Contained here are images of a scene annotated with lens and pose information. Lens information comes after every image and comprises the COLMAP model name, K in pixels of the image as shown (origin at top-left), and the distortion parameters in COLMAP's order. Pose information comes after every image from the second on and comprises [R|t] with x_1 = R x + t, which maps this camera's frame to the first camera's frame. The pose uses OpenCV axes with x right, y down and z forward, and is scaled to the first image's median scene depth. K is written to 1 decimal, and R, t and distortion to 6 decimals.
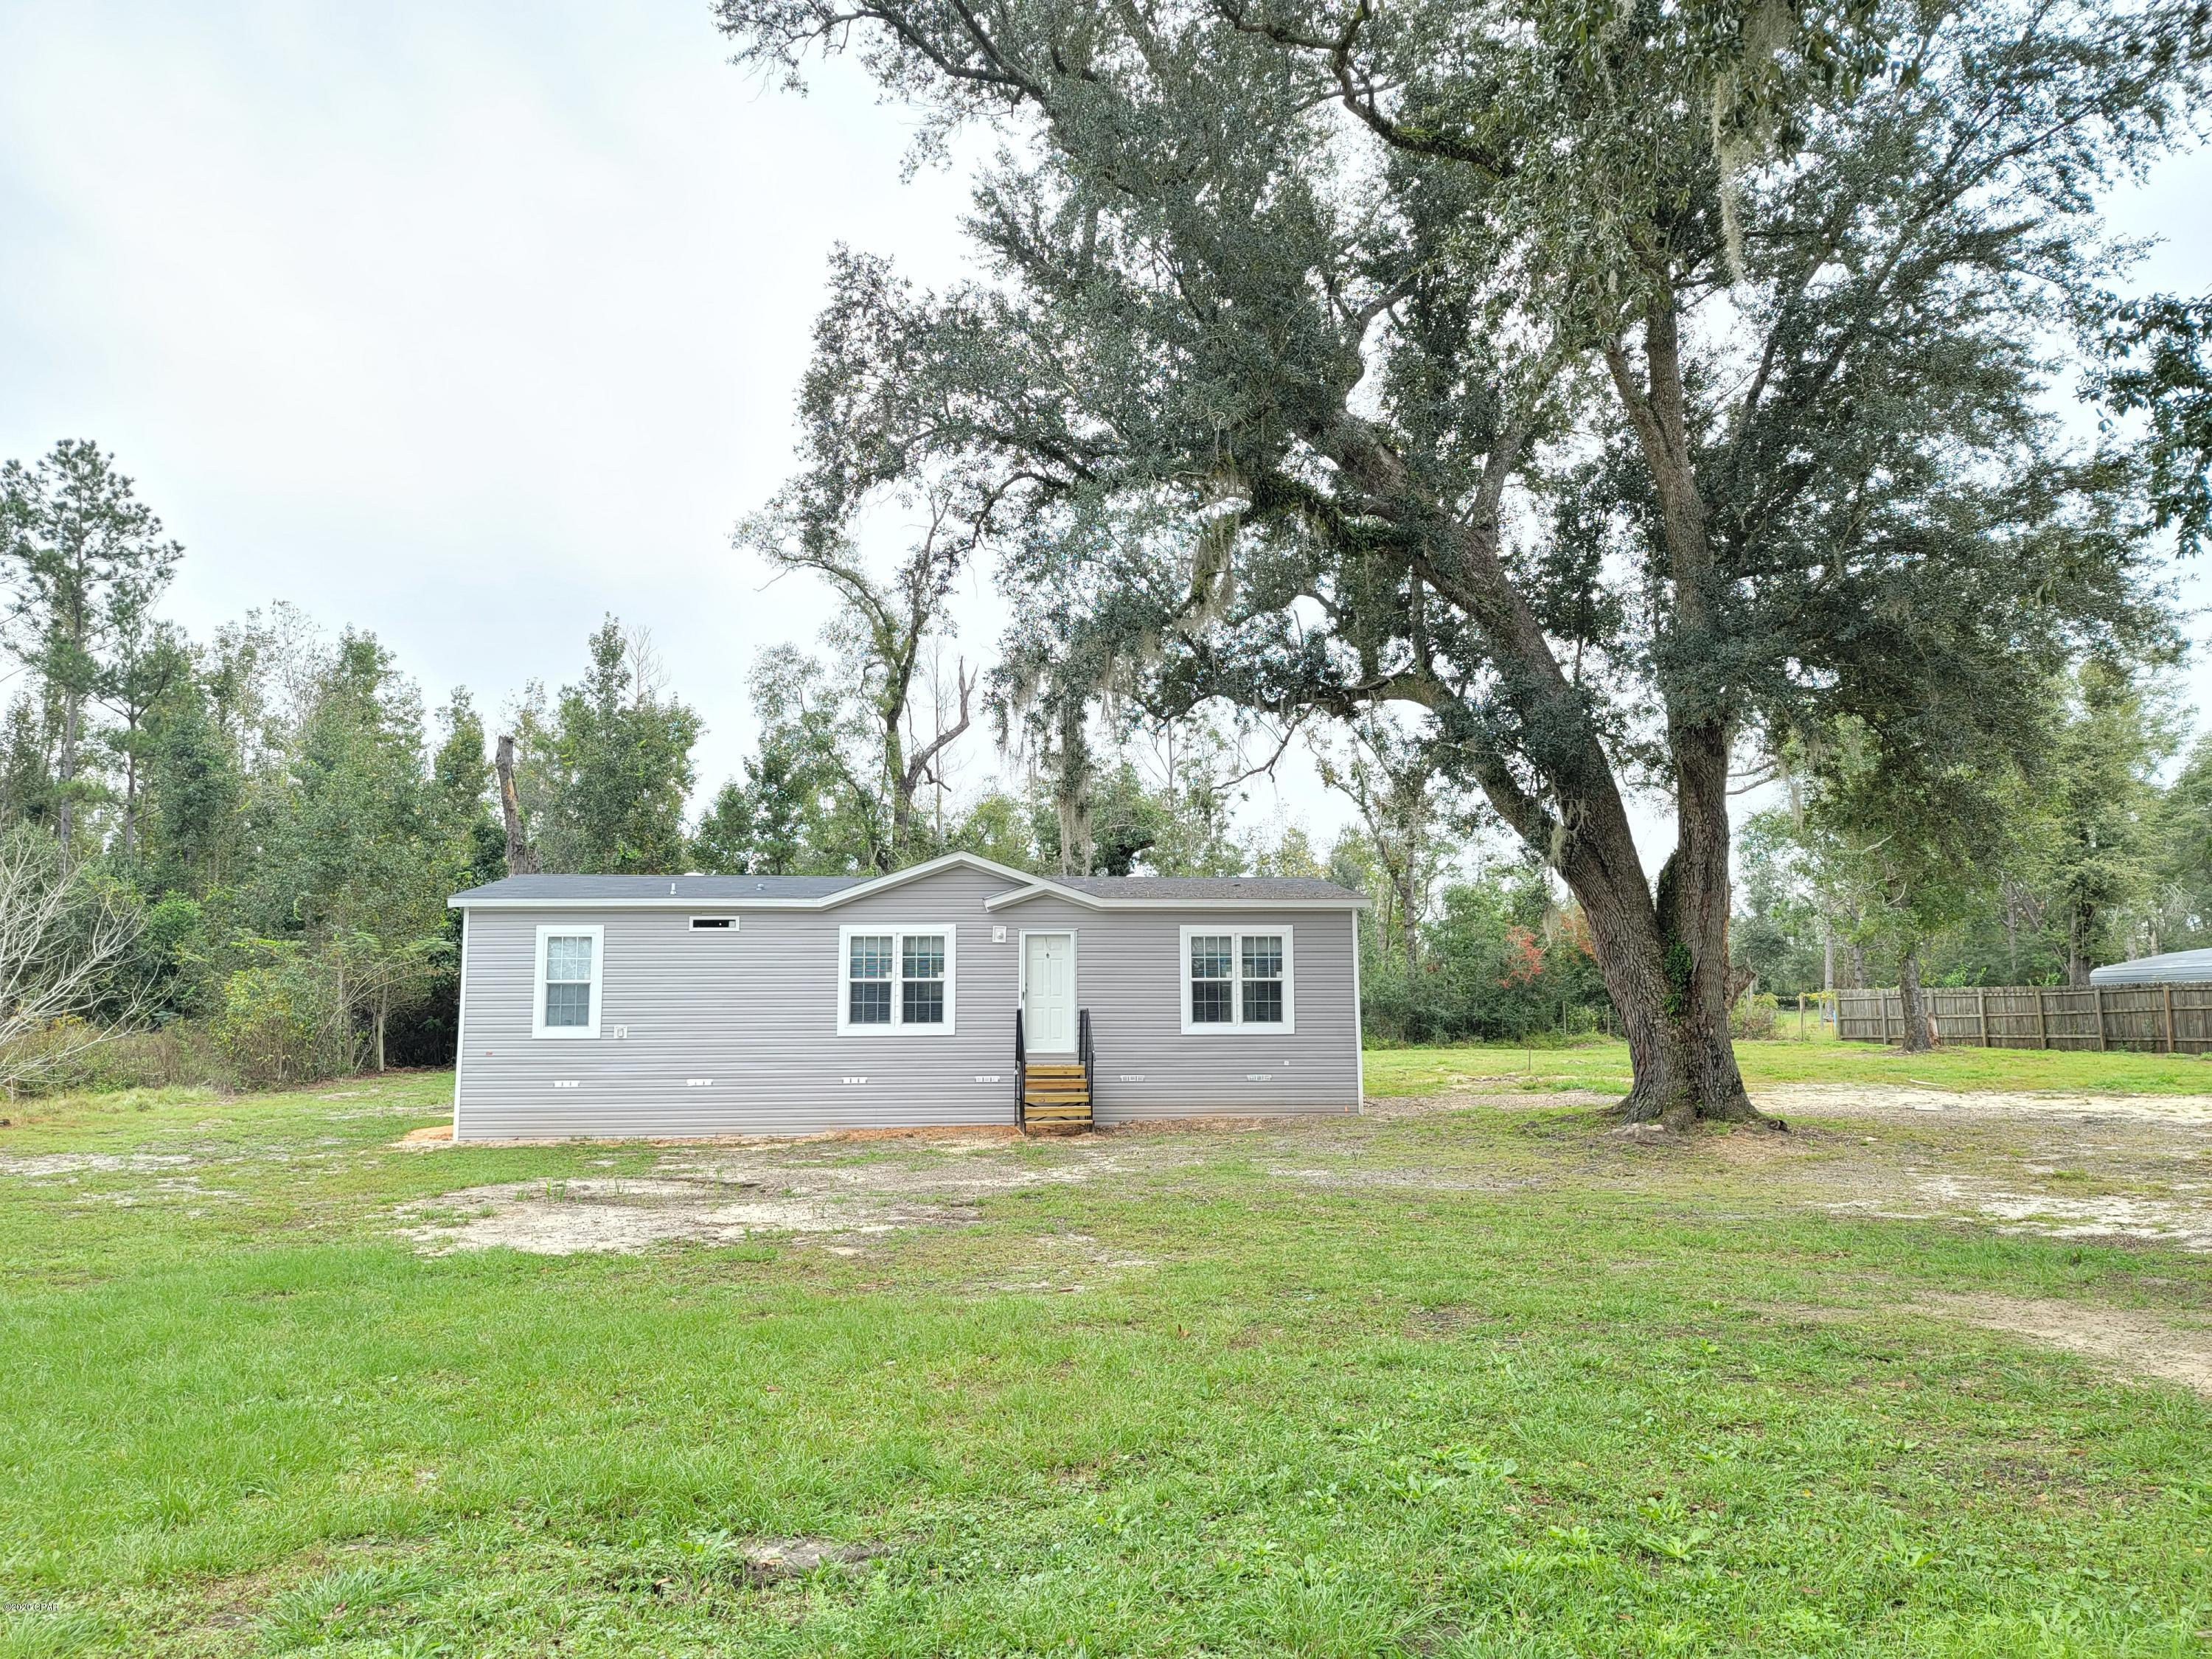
lens RADIAL K [[1622.8, 0, 1087.5], [0, 1622.8, 828.5], [0, 0, 1]] dist [0.066820, -0.052055]
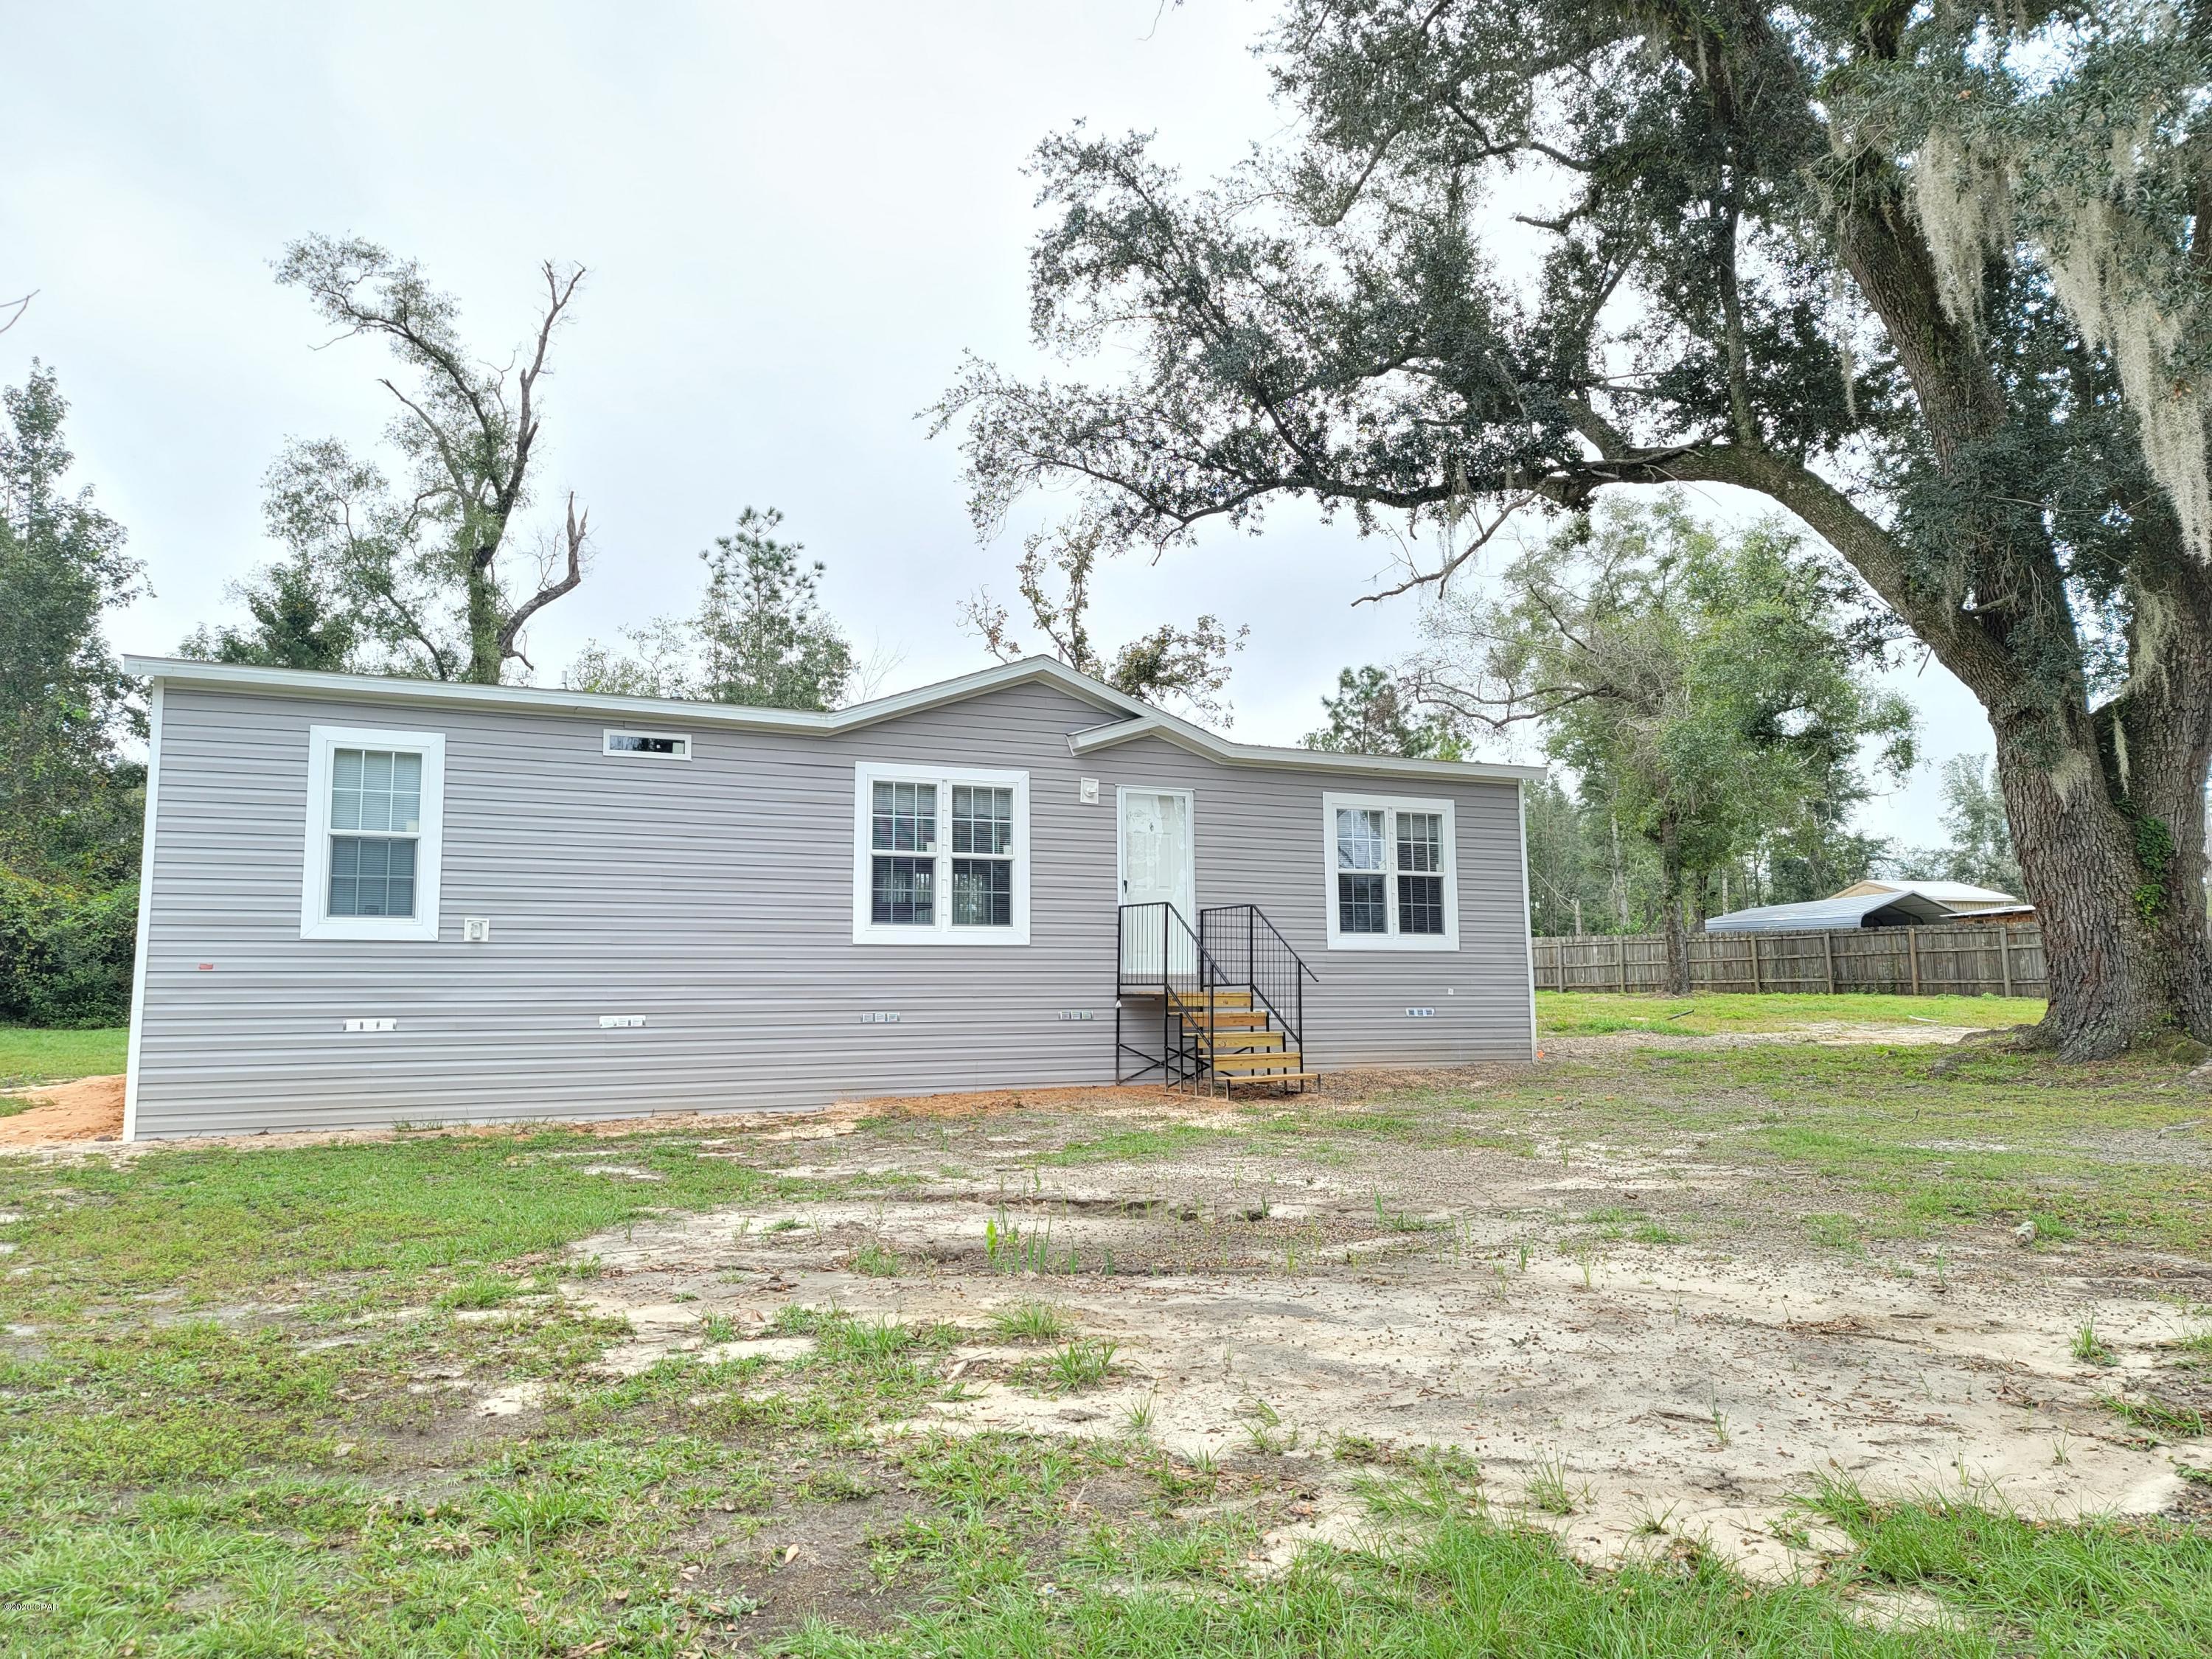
lens RADIAL K [[1622.2, 0, 1100.0], [0, 1622.2, 806.7], [0, 0, 1]] dist [0.038281, -0.006770]
pose [[0.919585, 0.045515, 0.390245, -0.301175], [-0.047083, 0.998876, -0.005555, 0.074783], [-0.390059, -0.013266, 0.920694, 0.406633]]
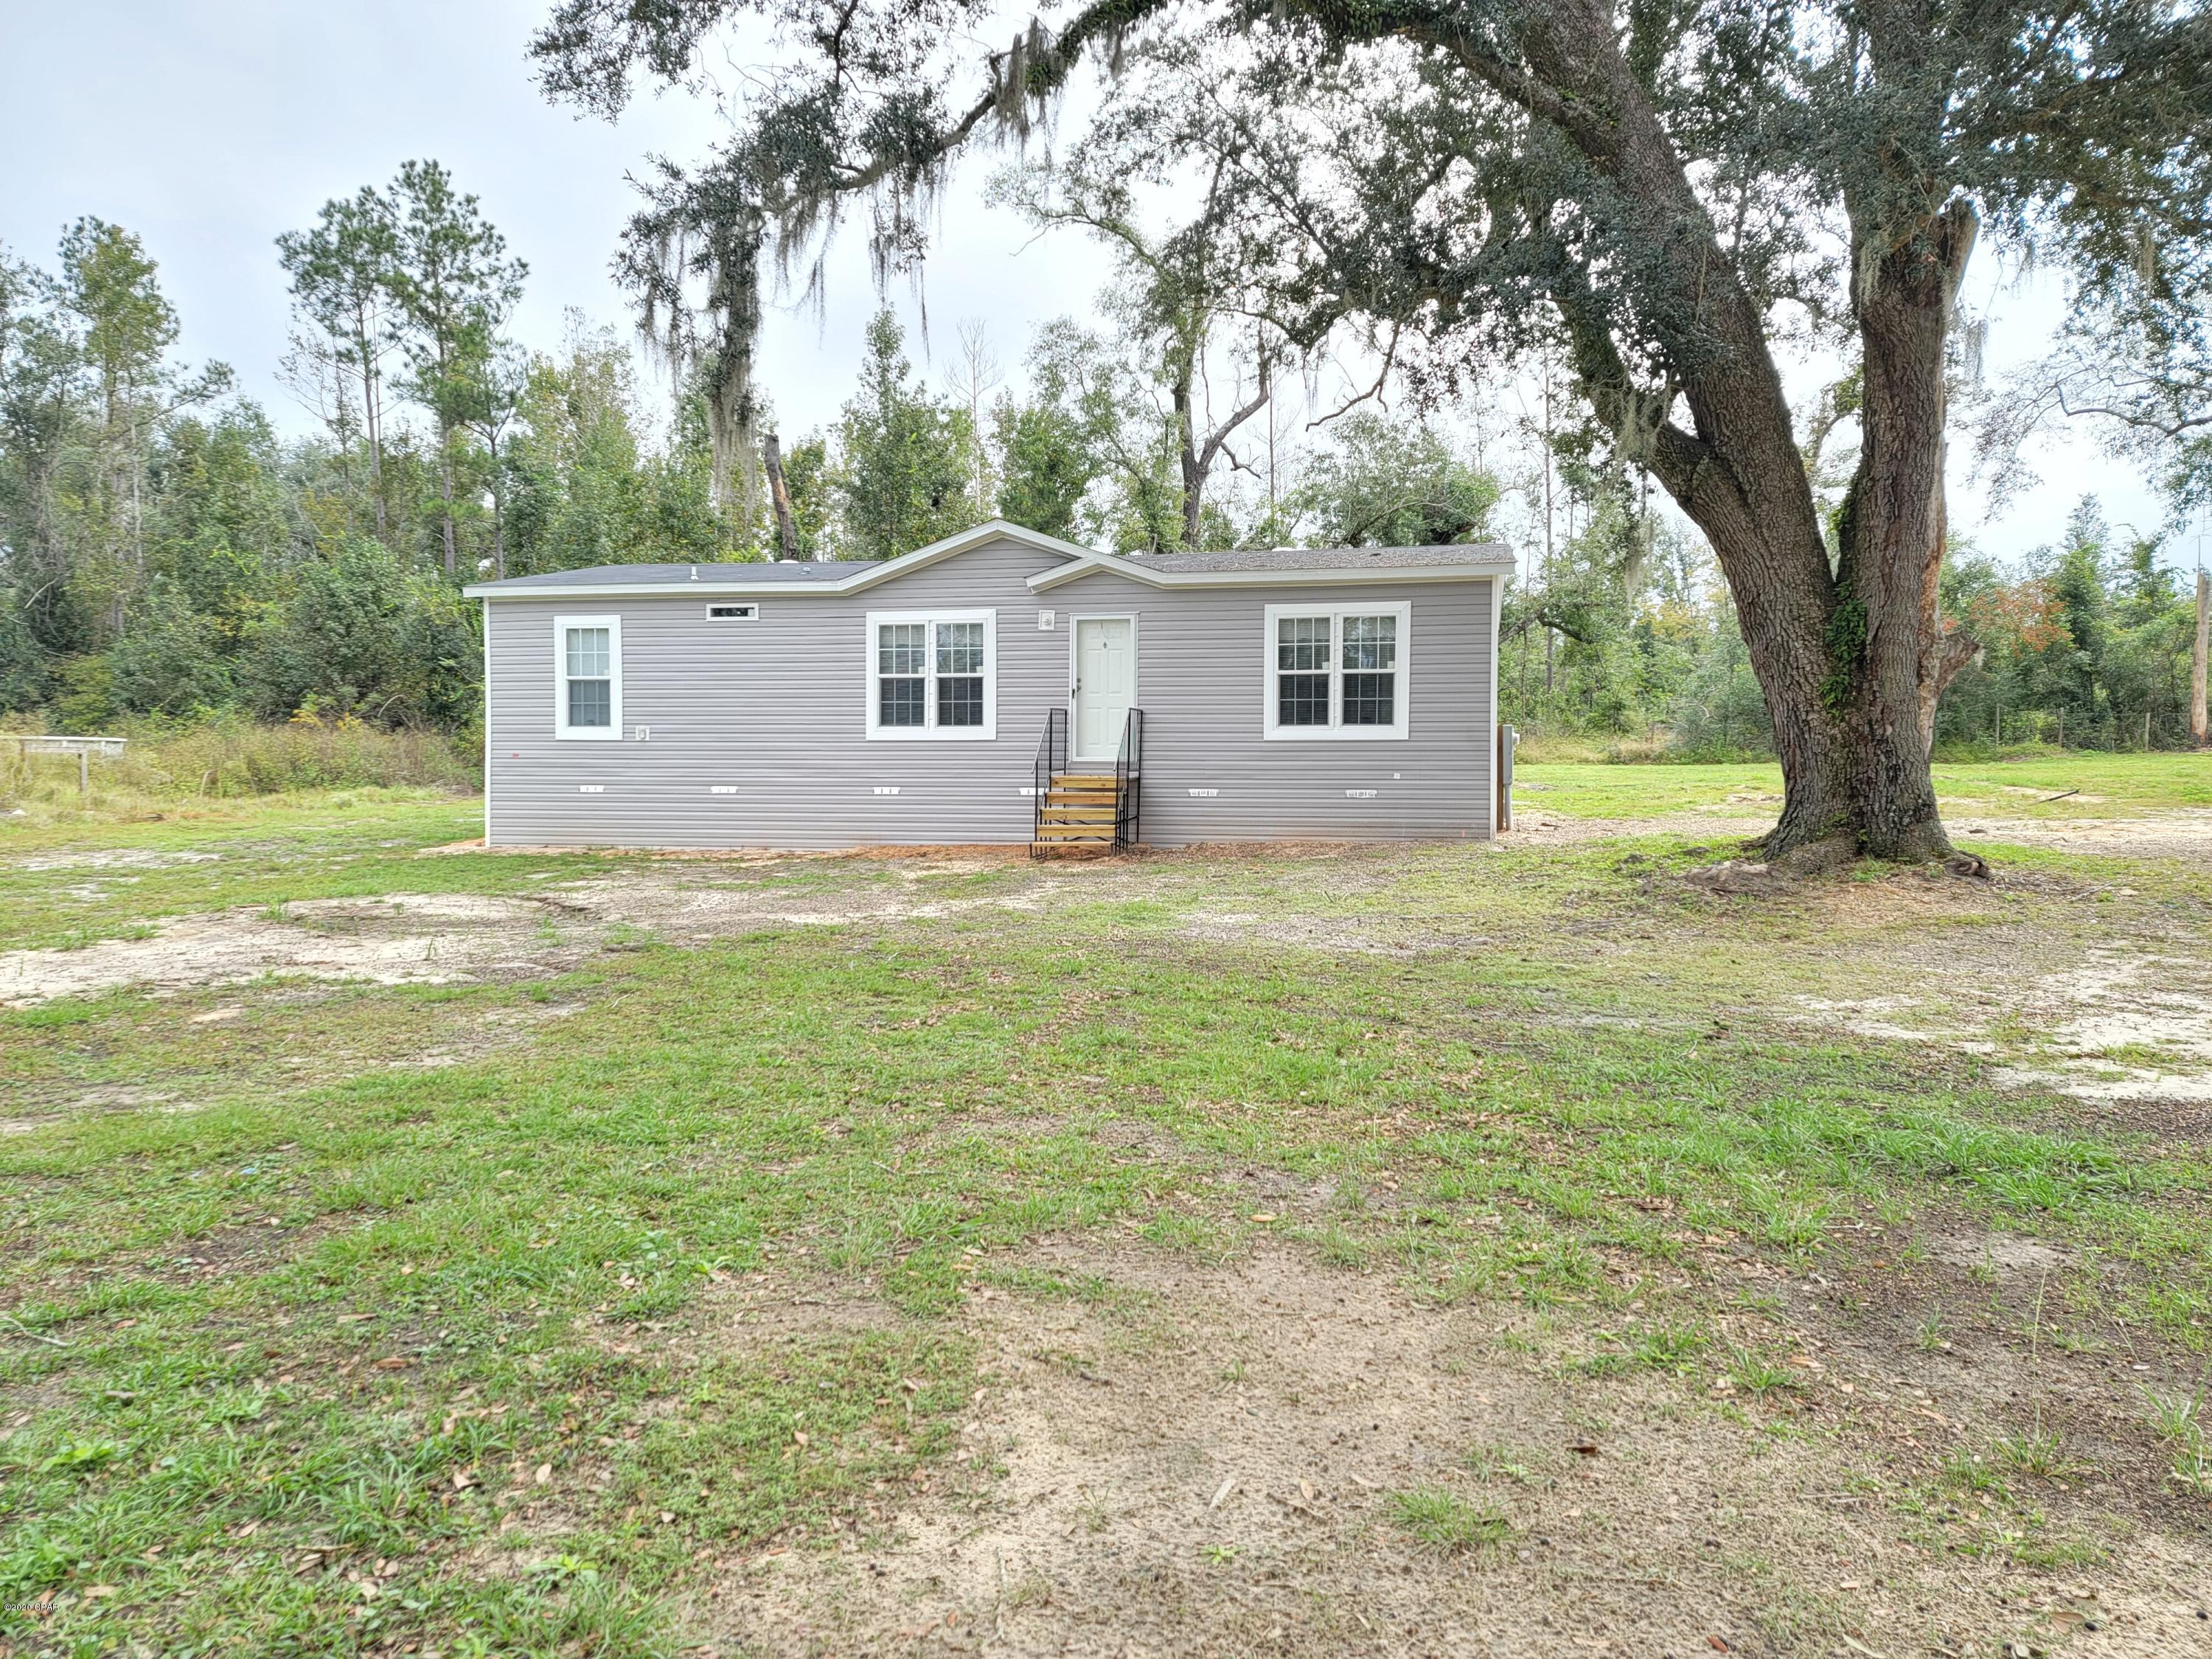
lens RADIAL K [[1607.5, 0, 1099.3], [0, 1607.5, 832.4], [0, 0, 1]] dist [0.097561, -0.105163]
pose [[0.955846, 0.019770, -0.293203, 0.215669], [0.032075, 0.984755, 0.170962, 0.032107], [0.292114, -0.172818, 0.940640, 0.212956]]
